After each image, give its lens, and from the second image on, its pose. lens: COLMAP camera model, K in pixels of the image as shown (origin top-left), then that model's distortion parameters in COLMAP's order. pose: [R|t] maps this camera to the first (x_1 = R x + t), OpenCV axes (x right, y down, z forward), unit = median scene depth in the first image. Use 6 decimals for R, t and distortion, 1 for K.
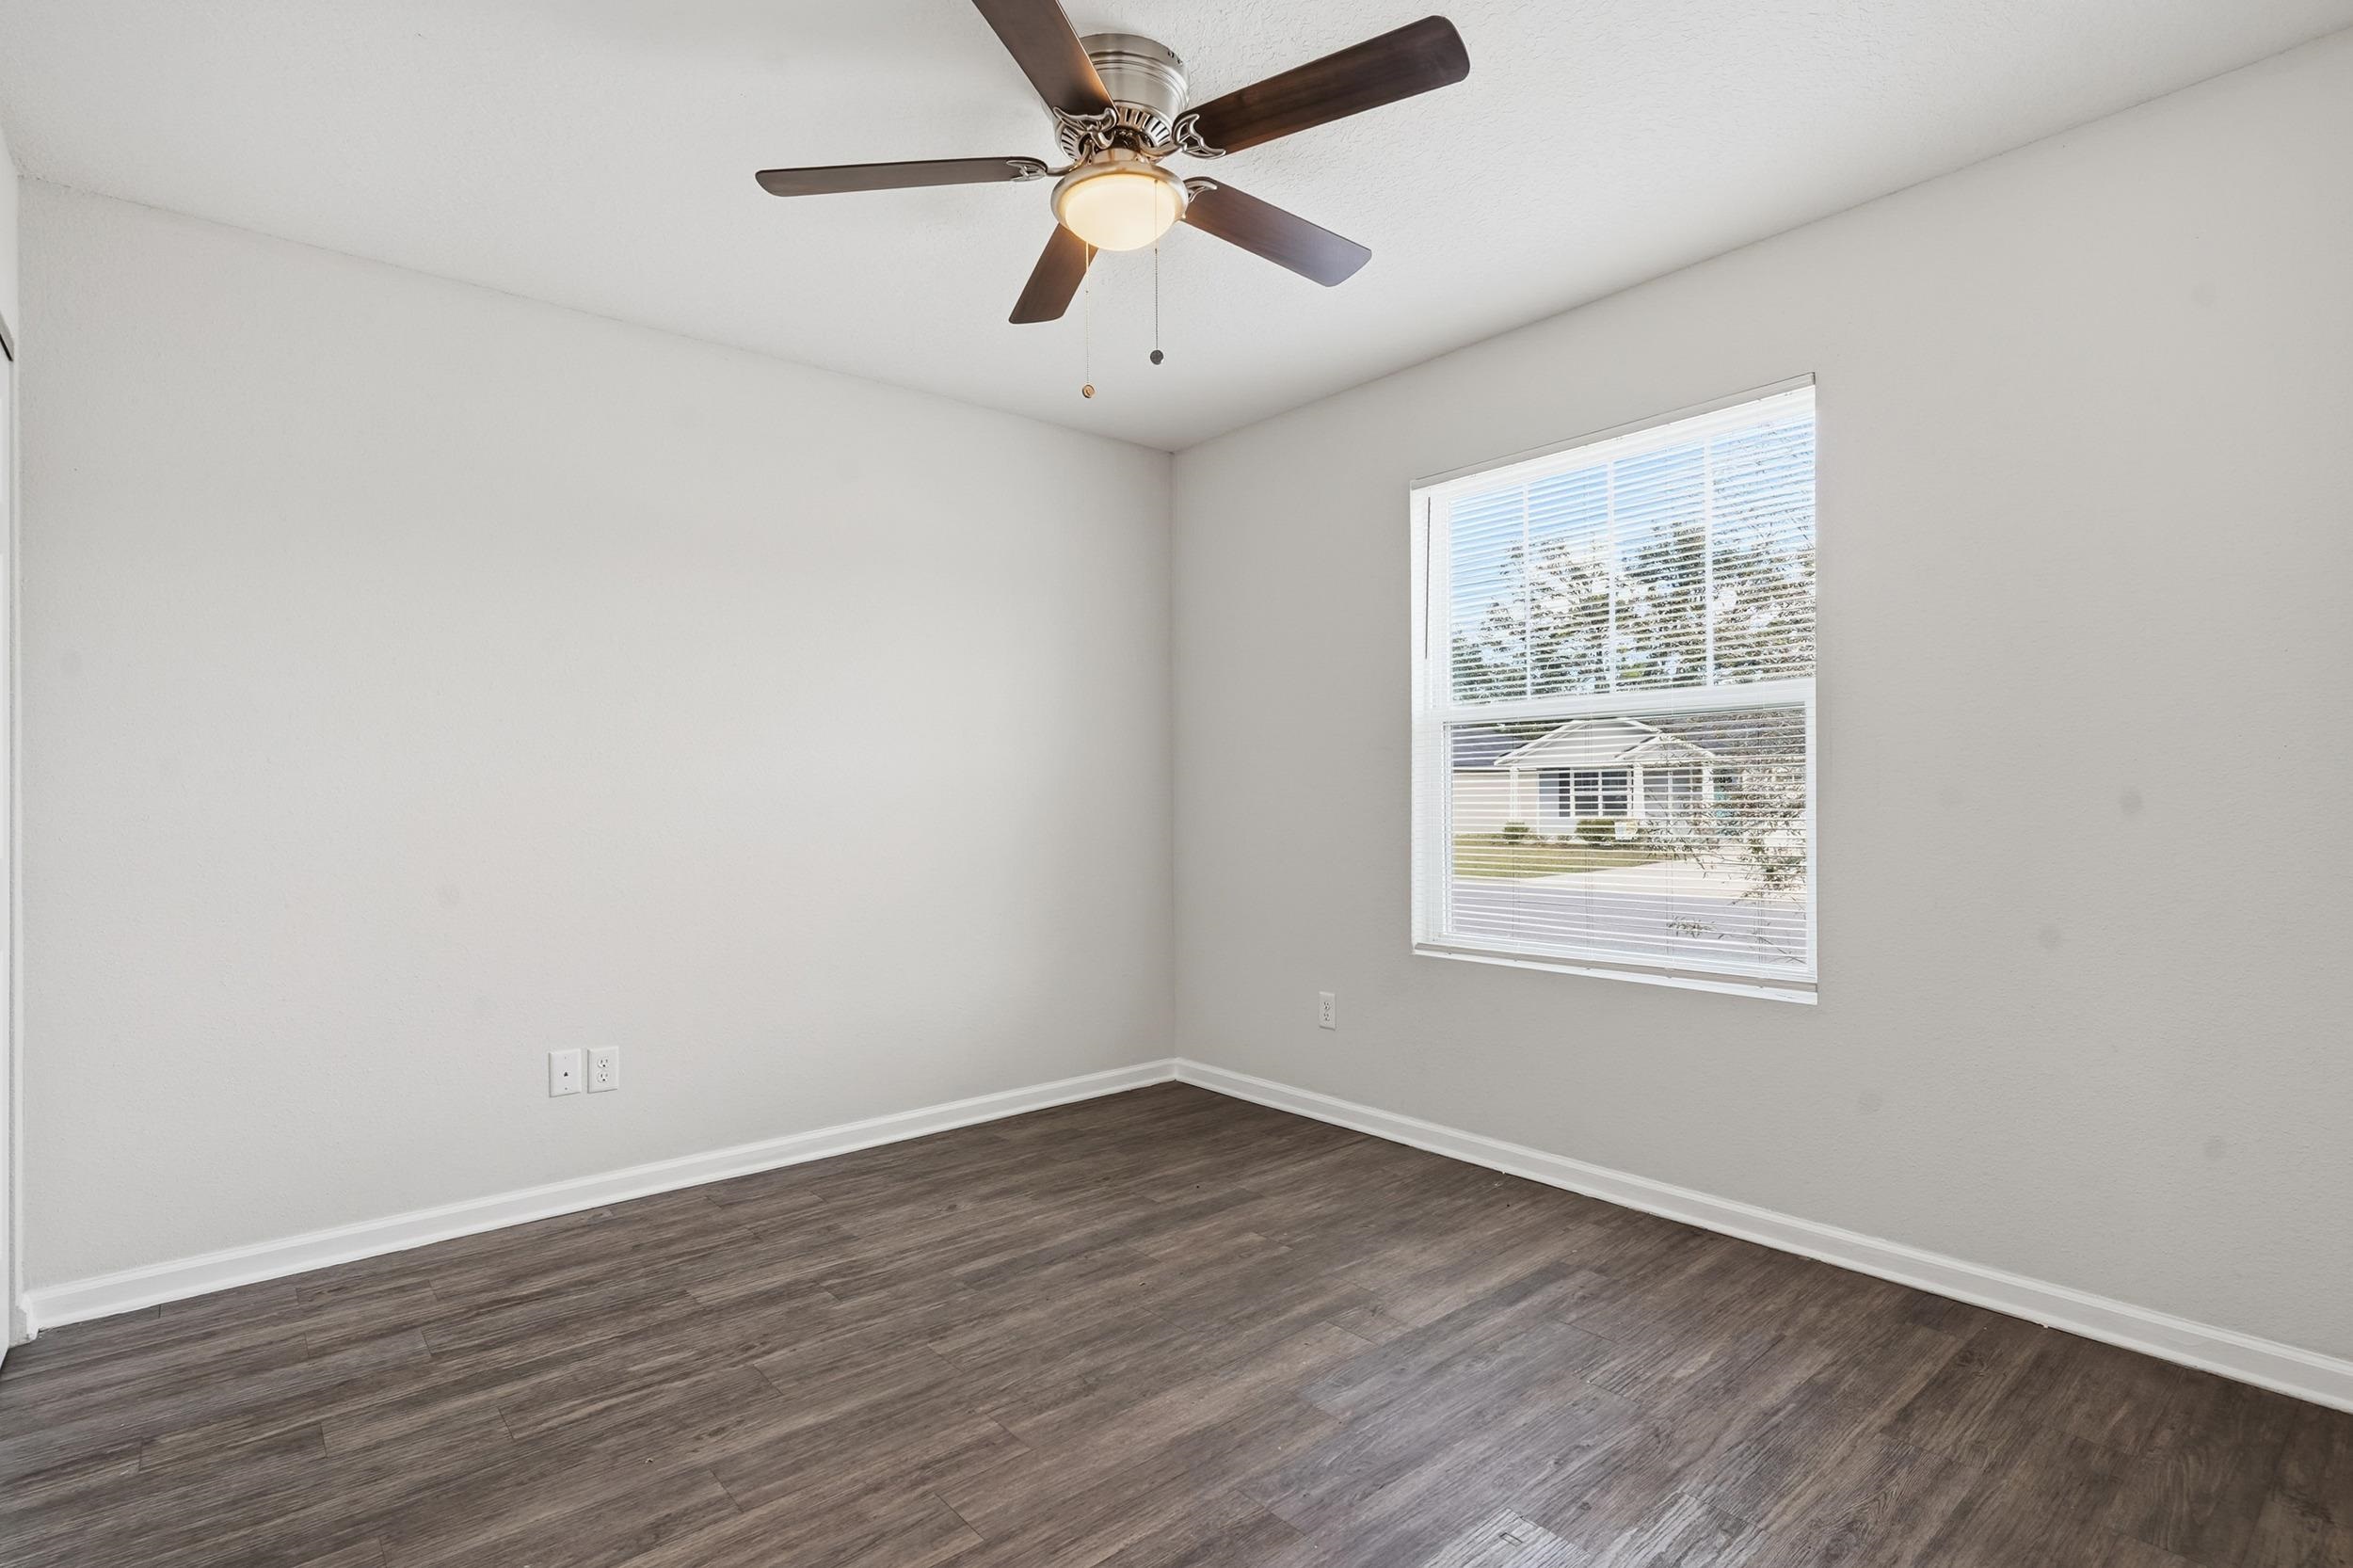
lens RADIAL K [[1142.8, 0, 1176.8], [0, 1142.8, 772.9], [0, 0, 1]] dist [-0.003215, 0.000657]
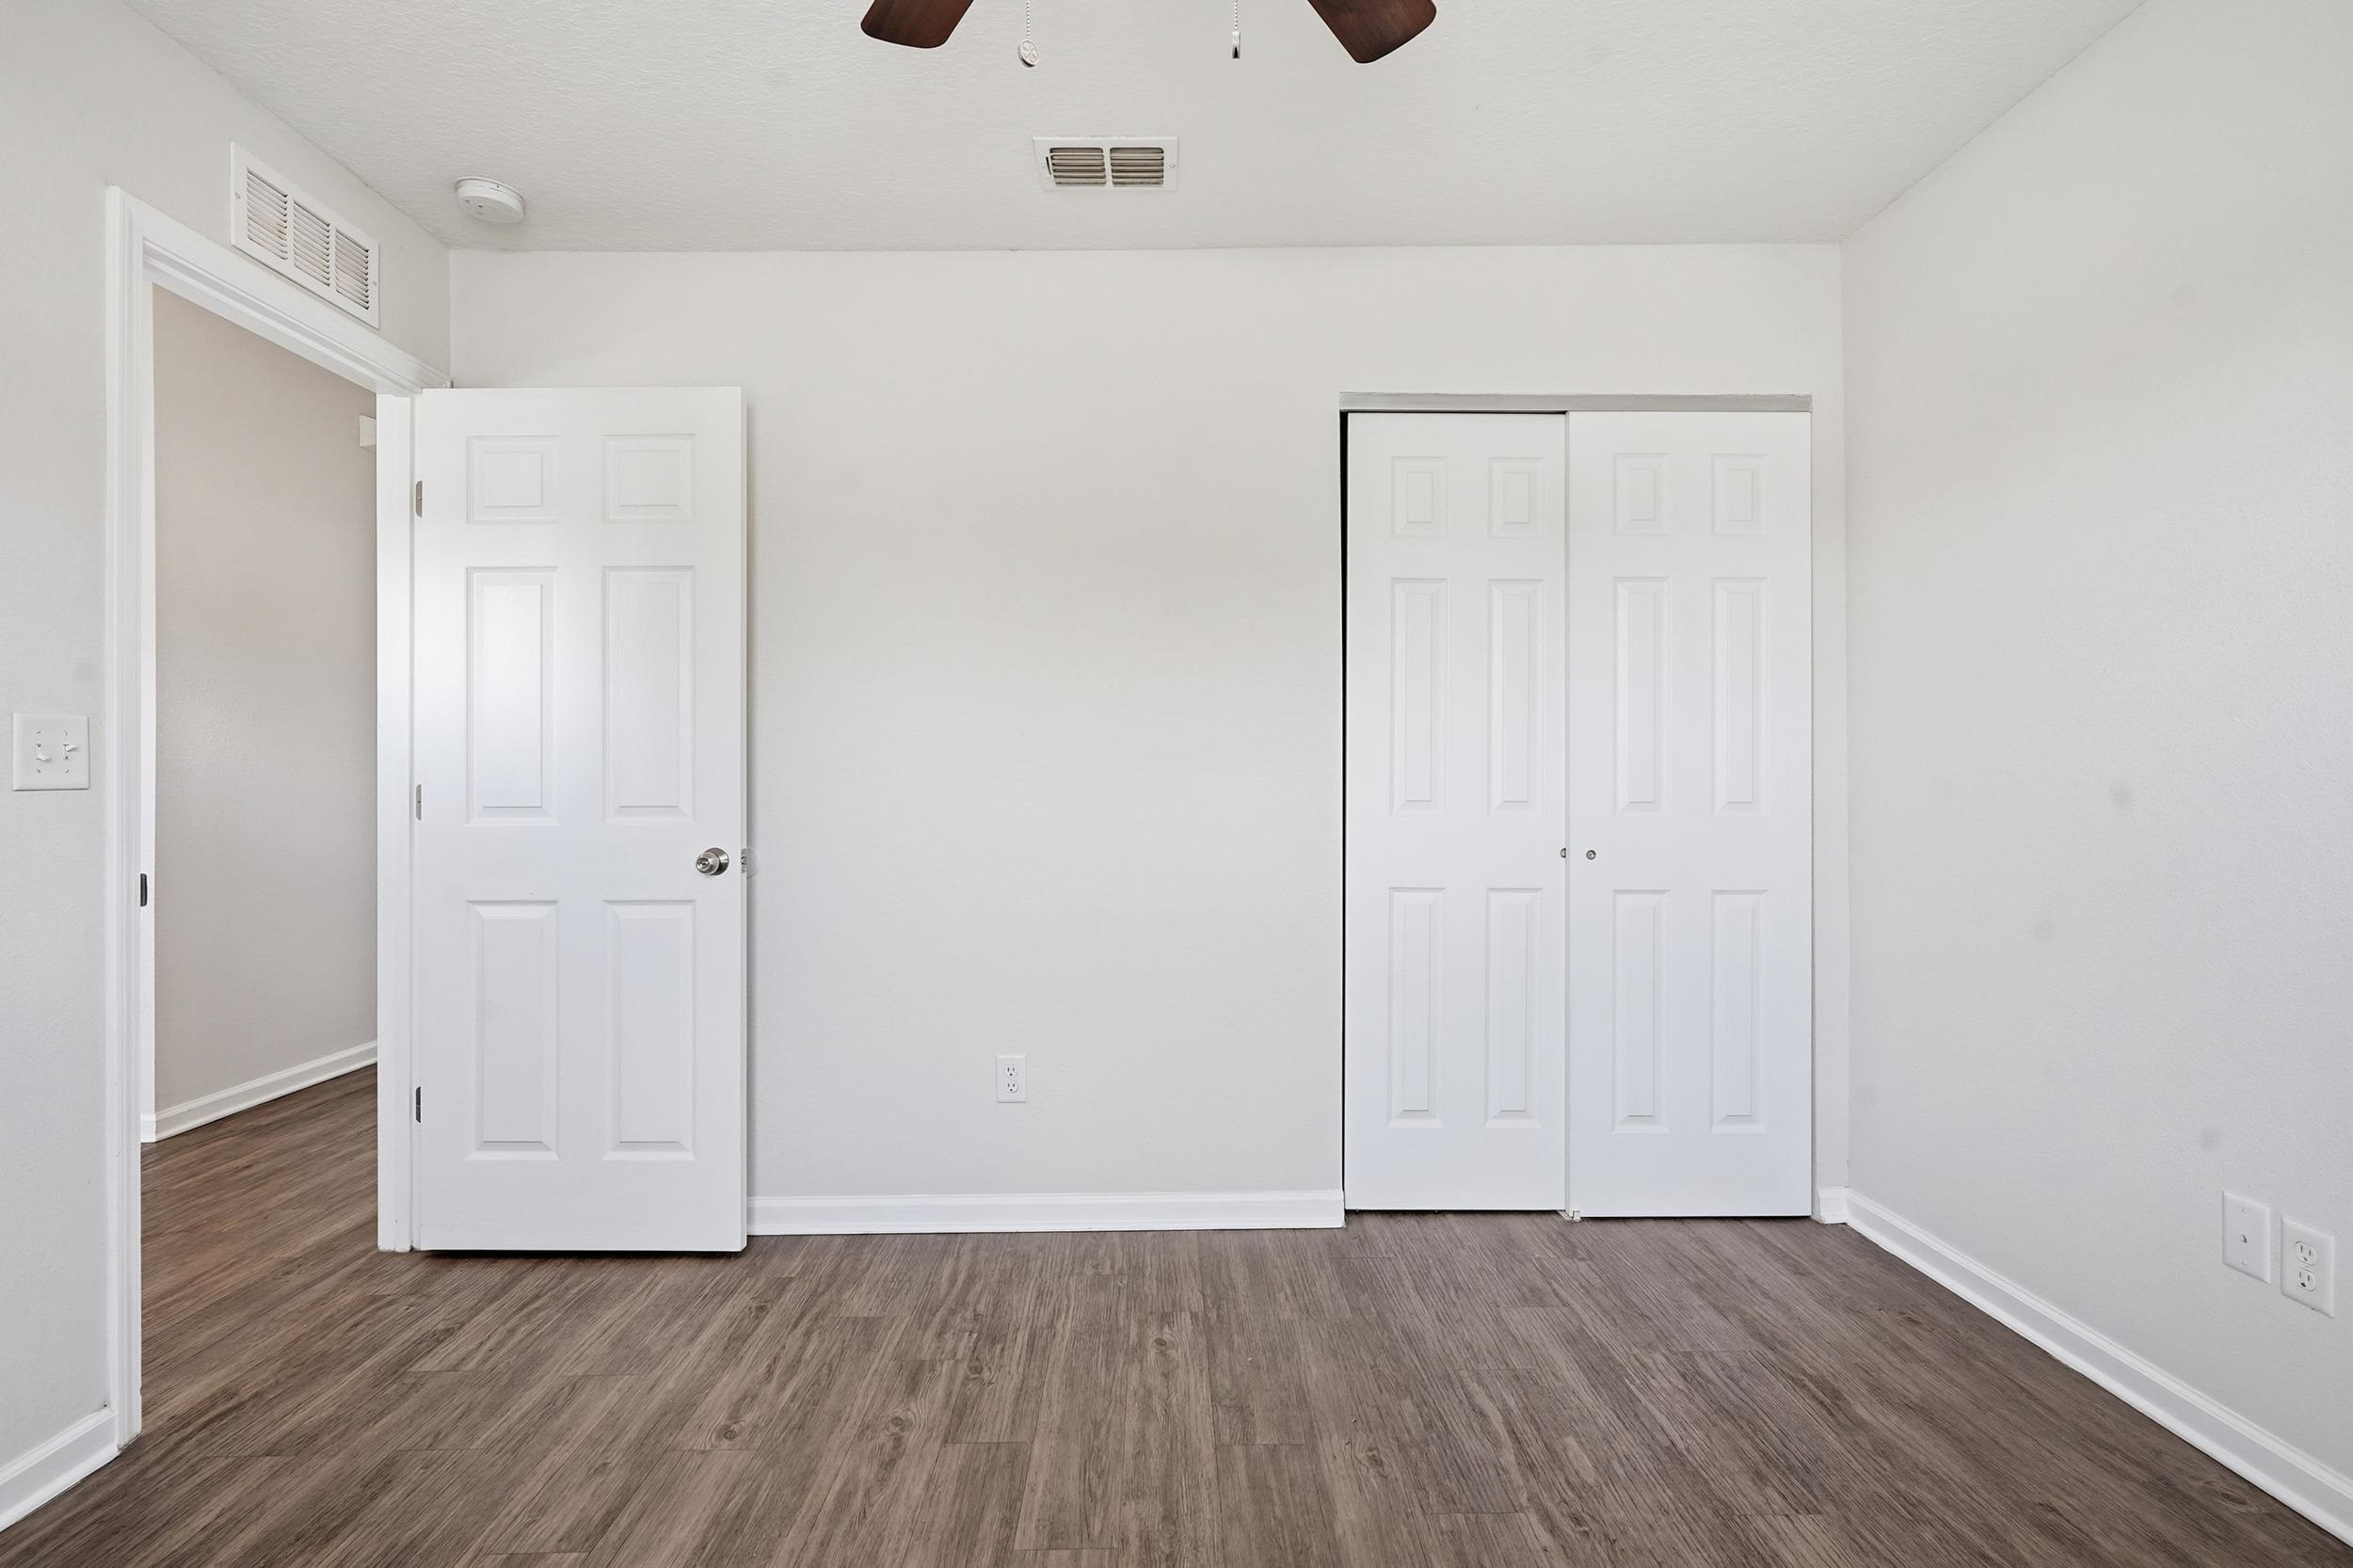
lens RADIAL K [[1142.8, 0, 1176.8], [0, 1142.8, 772.9], [0, 0, 1]] dist [-0.003215, 0.000657]
pose [[-0.640197, 0.005449, -0.768191, 0.360465], [0.025496, 0.999575, -0.014158, 0.026403], [0.767788, -0.028649, -0.640064, 1.313746]]
